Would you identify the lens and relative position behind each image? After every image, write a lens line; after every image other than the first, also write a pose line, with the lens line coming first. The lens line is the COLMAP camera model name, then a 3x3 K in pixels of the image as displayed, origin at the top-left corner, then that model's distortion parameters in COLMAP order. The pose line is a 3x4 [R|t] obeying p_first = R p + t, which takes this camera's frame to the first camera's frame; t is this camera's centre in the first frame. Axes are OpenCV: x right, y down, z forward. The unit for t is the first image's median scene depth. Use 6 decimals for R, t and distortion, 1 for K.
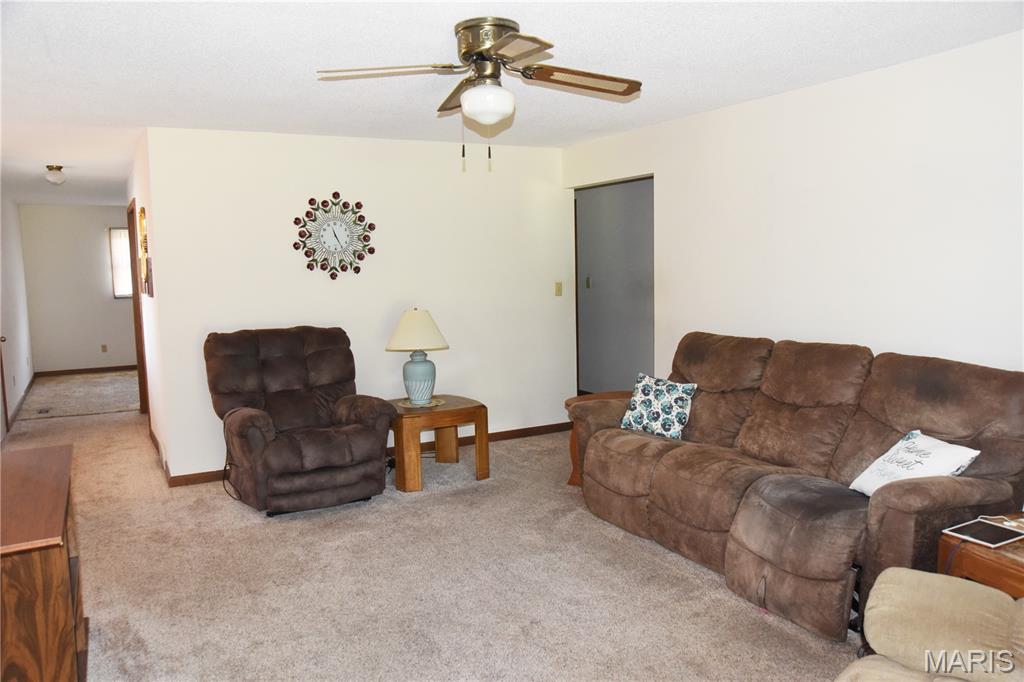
lens RADIAL K [[775.9, 0, 511.7], [0, 775.9, 341.8], [0, 0, 1]] dist [-0.072108, 0.049492]
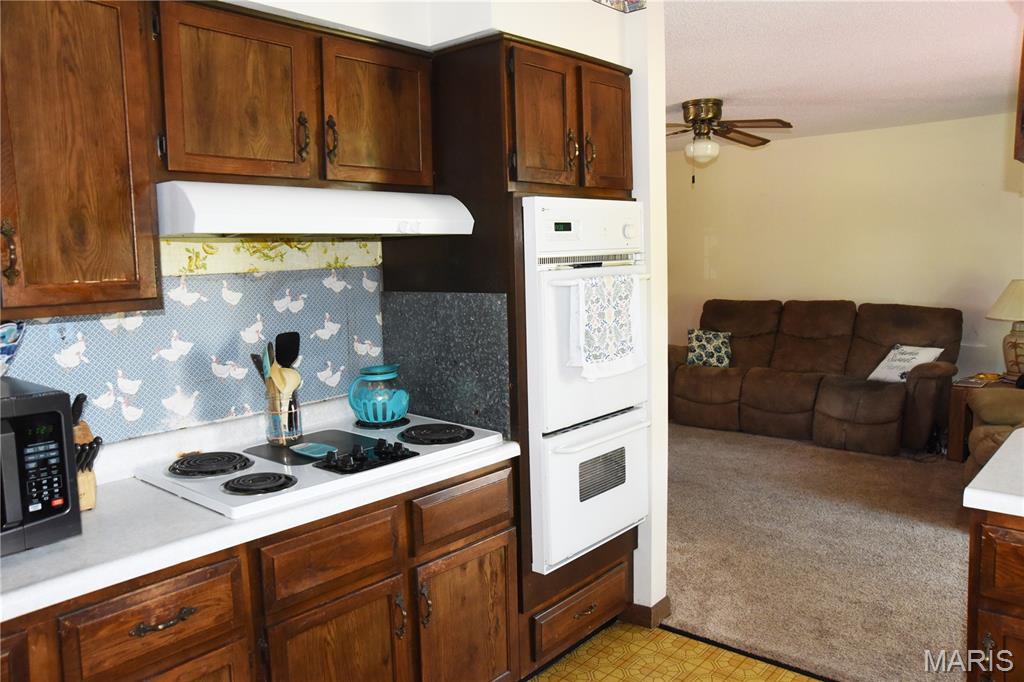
lens RADIAL K [[775.9, 0, 512.5], [0, 775.9, 340.6], [0, 0, 1]] dist [-0.072108, 0.049492]
pose [[0.937191, -0.042892, 0.346168, -0.761166], [0.043058, 0.999047, 0.007214, 0.046665], [-0.346148, 0.008144, 0.938145, -0.292106]]
